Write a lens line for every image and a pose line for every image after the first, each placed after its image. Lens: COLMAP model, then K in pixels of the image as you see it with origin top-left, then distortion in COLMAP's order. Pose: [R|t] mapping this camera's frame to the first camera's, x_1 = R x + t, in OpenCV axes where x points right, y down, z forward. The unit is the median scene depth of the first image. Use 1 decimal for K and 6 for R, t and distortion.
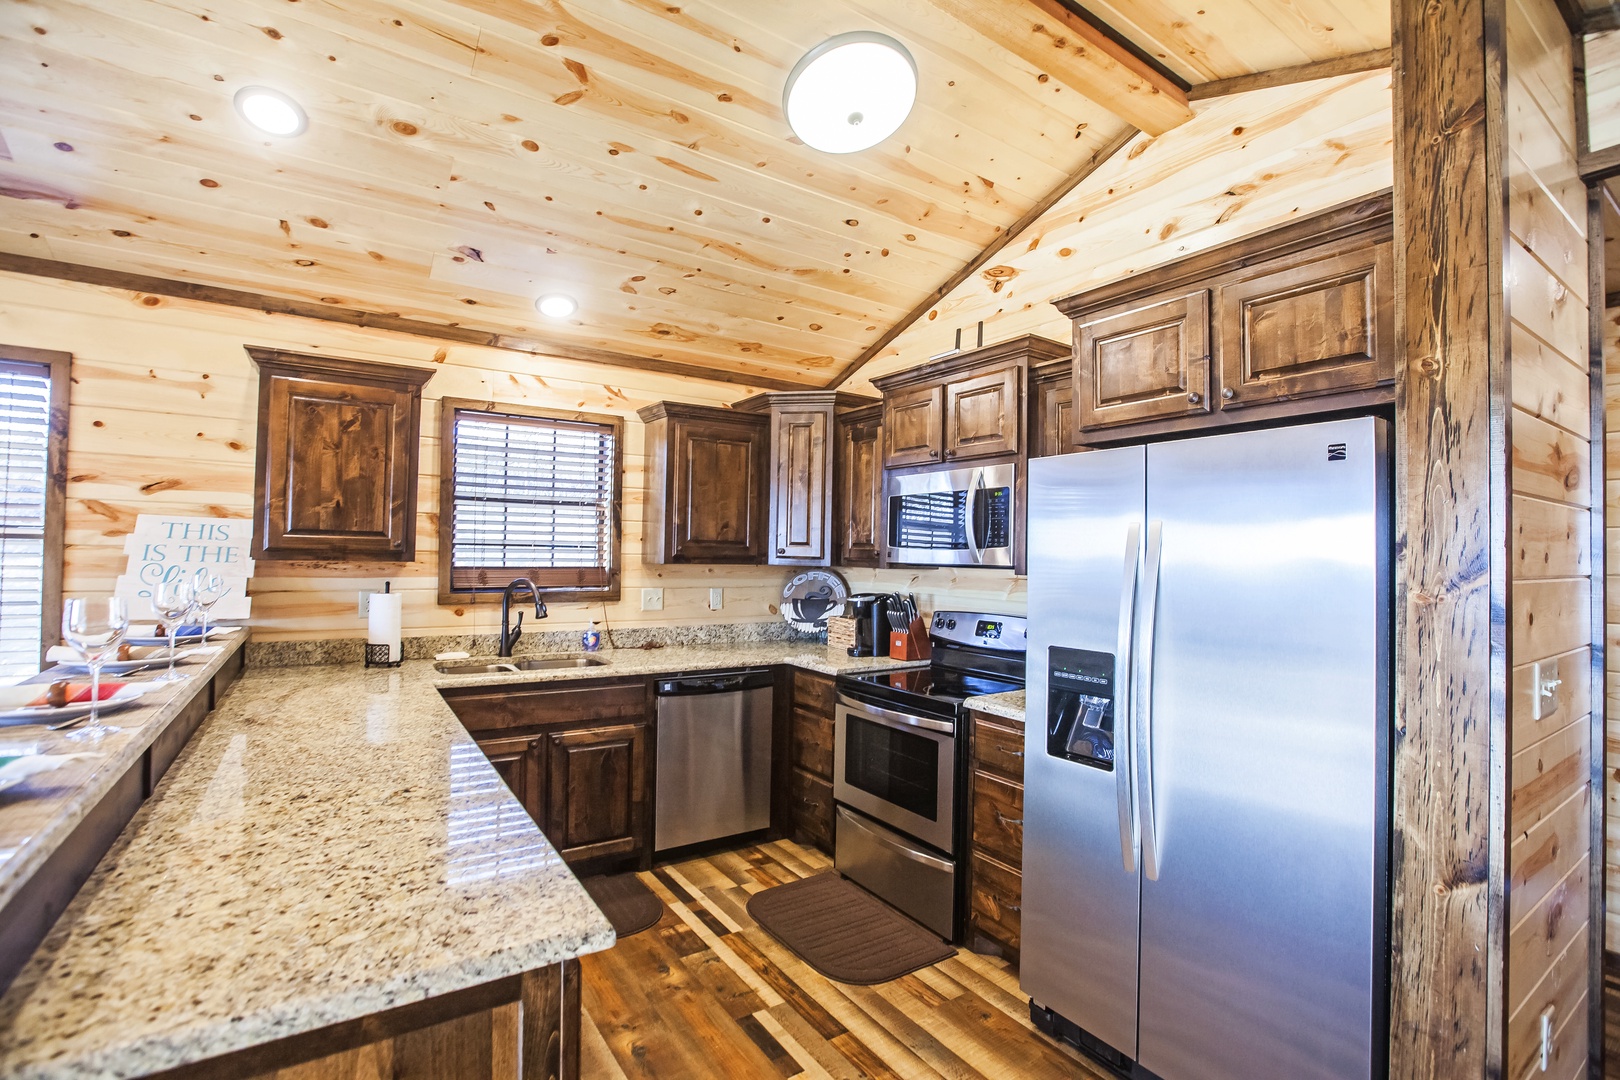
lens RADIAL K [[741.0, 0, 816.4], [0, 741.0, 542.4], [0, 0, 1]] dist [-0.035509, 0.010064]
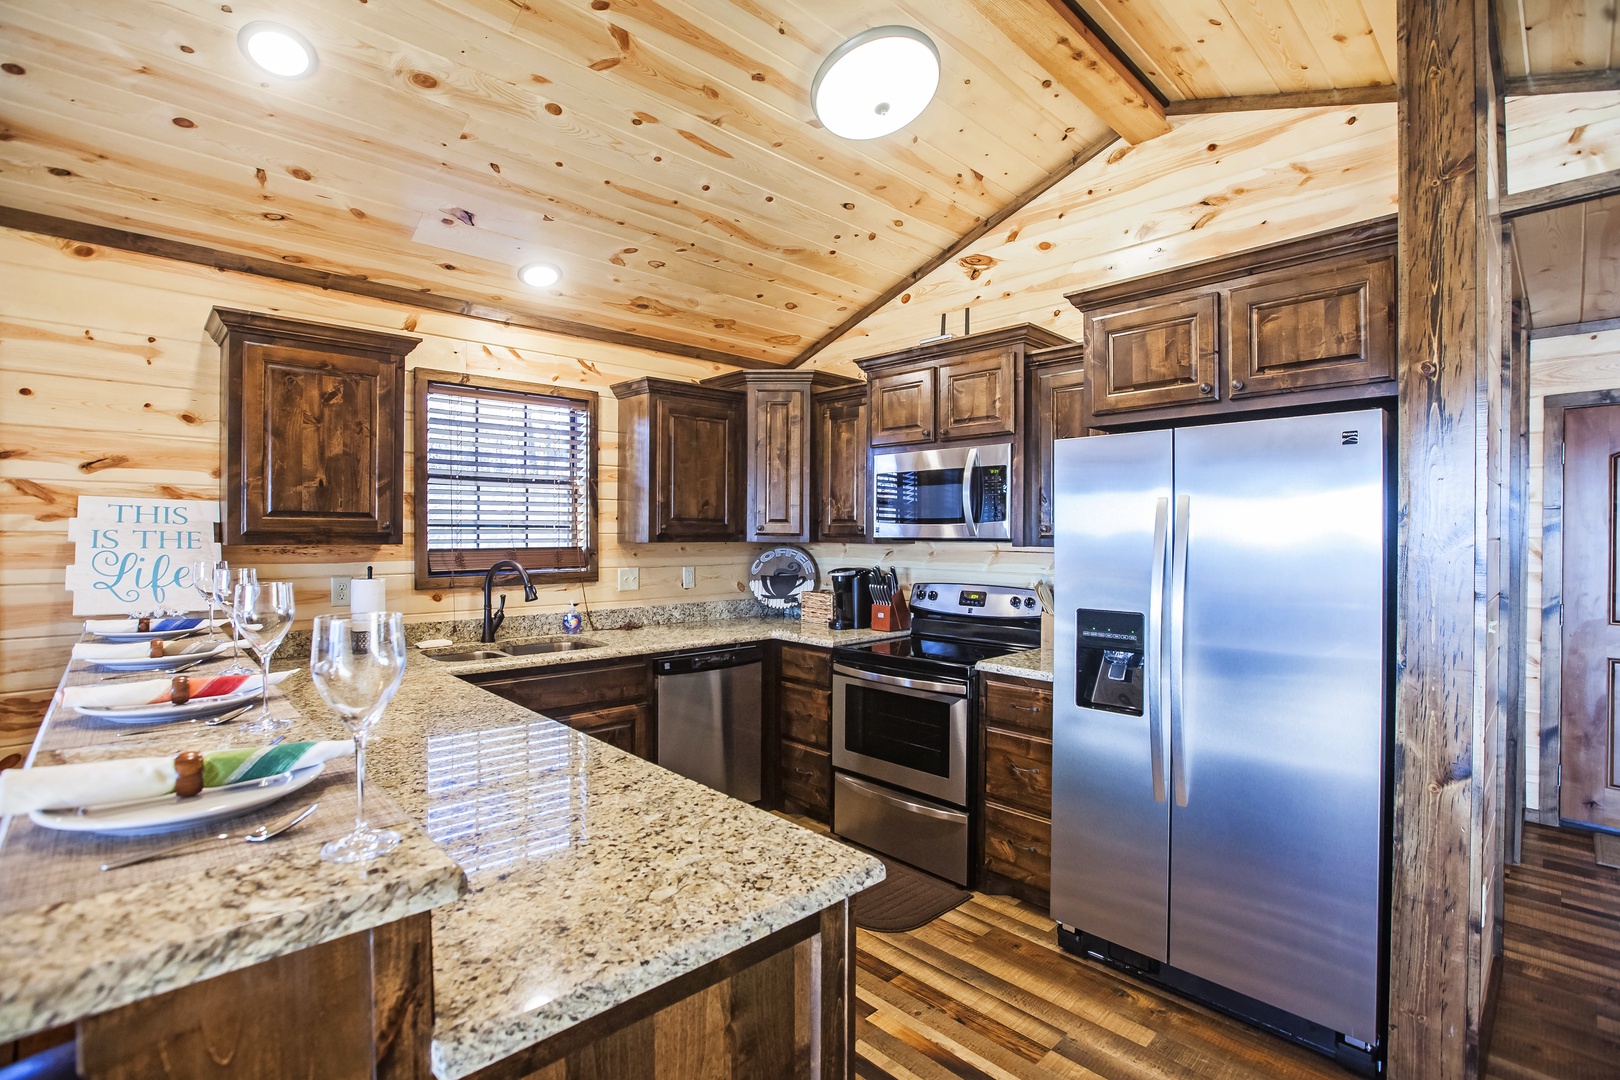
lens RADIAL K [[741.0, 0, 851.8], [0, 741.0, 541.6], [0, 0, 1]] dist [-0.035509, 0.010064]
pose [[0.984800, -0.016567, 0.172898, -0.170377], [0.011491, 0.999474, 0.030315, 0.001135], [-0.173310, -0.027868, 0.984473, -0.027212]]
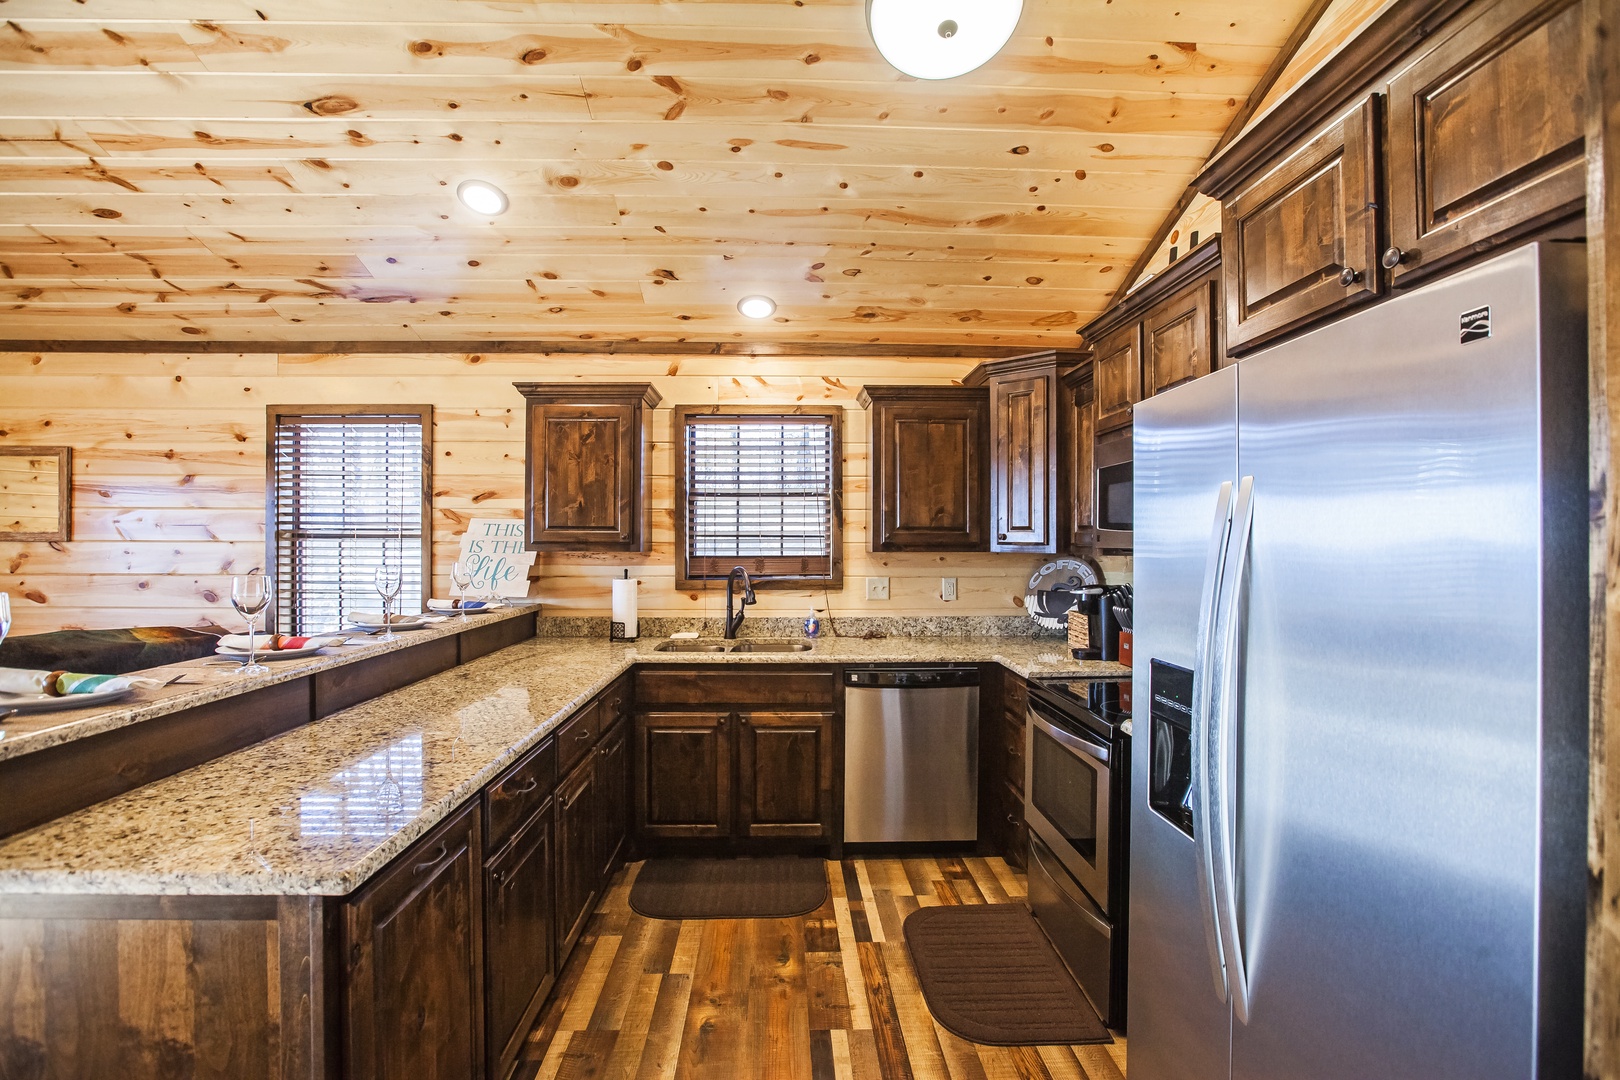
lens RADIAL K [[741.0, 0, 794.6], [0, 741.0, 542.2], [0, 0, 1]] dist [-0.035509, 0.010064]
pose [[0.847225, -0.014978, -0.531024, 0.324686], [0.020970, 0.999766, 0.005258, 0.012145], [0.530821, -0.015591, 0.847341, 0.163968]]
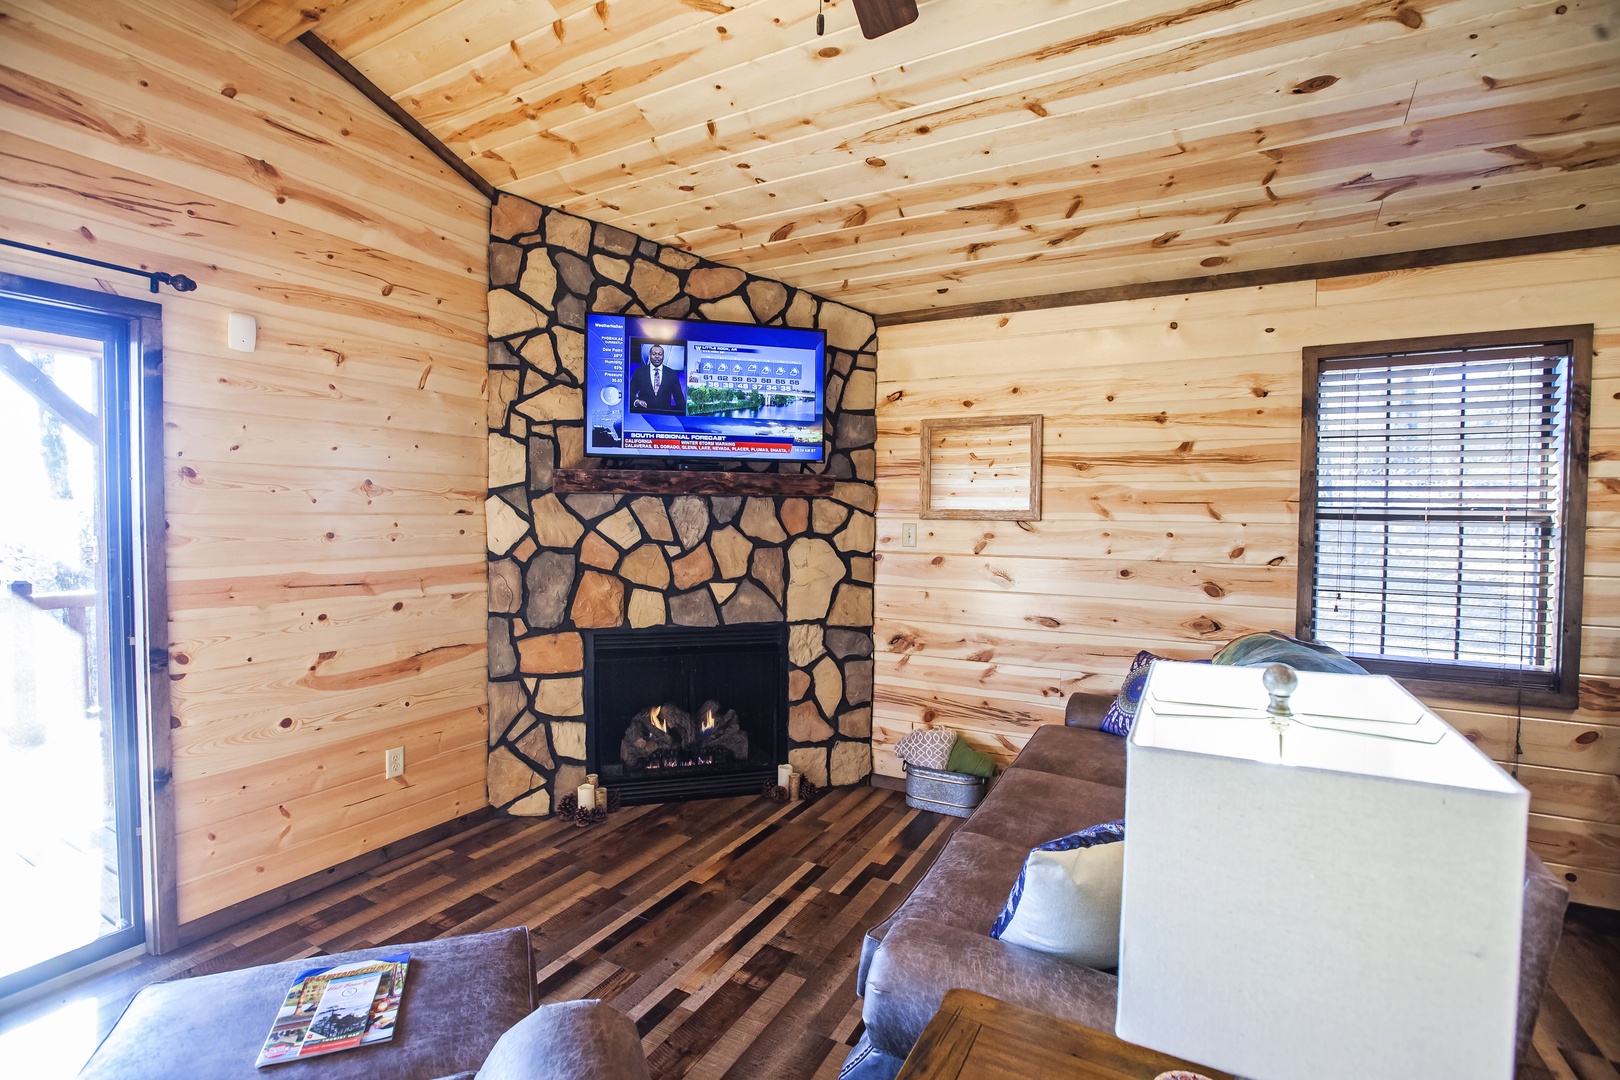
lens RADIAL K [[741.0, 0, 798.6], [0, 741.0, 534.3], [0, 0, 1]] dist [-0.035509, 0.010064]
pose [[0.460414, 0.011200, -0.887634, -0.690995], [0.011441, 0.999762, 0.018550, -0.017002], [0.887631, -0.018696, 0.460176, -0.372603]]
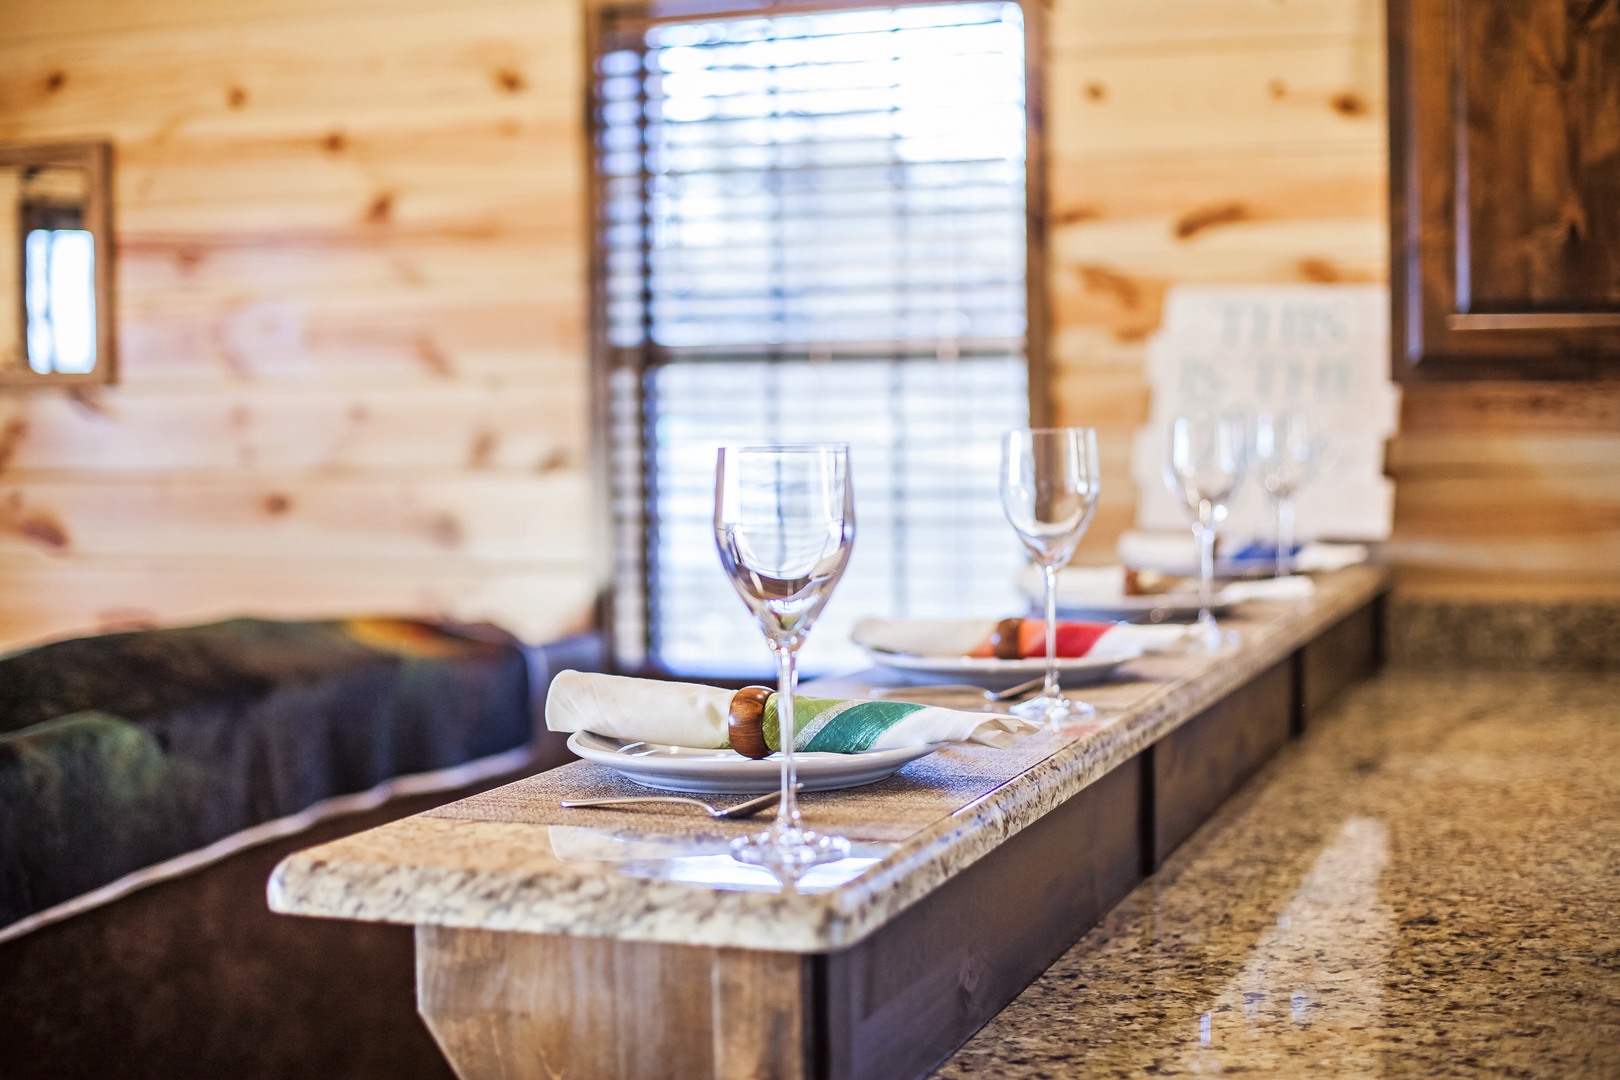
lens RADIAL K [[2379.5, 0, 824.4], [0, 2379.5, 534.4], [0, 0, 1]] dist [-0.125703, 0.000000]
pose [[0.604707, 0.017690, -0.796252, 0.069507], [0.041404, 0.997703, 0.053610, 0.023525], [0.795371, -0.065386, 0.602586, -0.027770]]
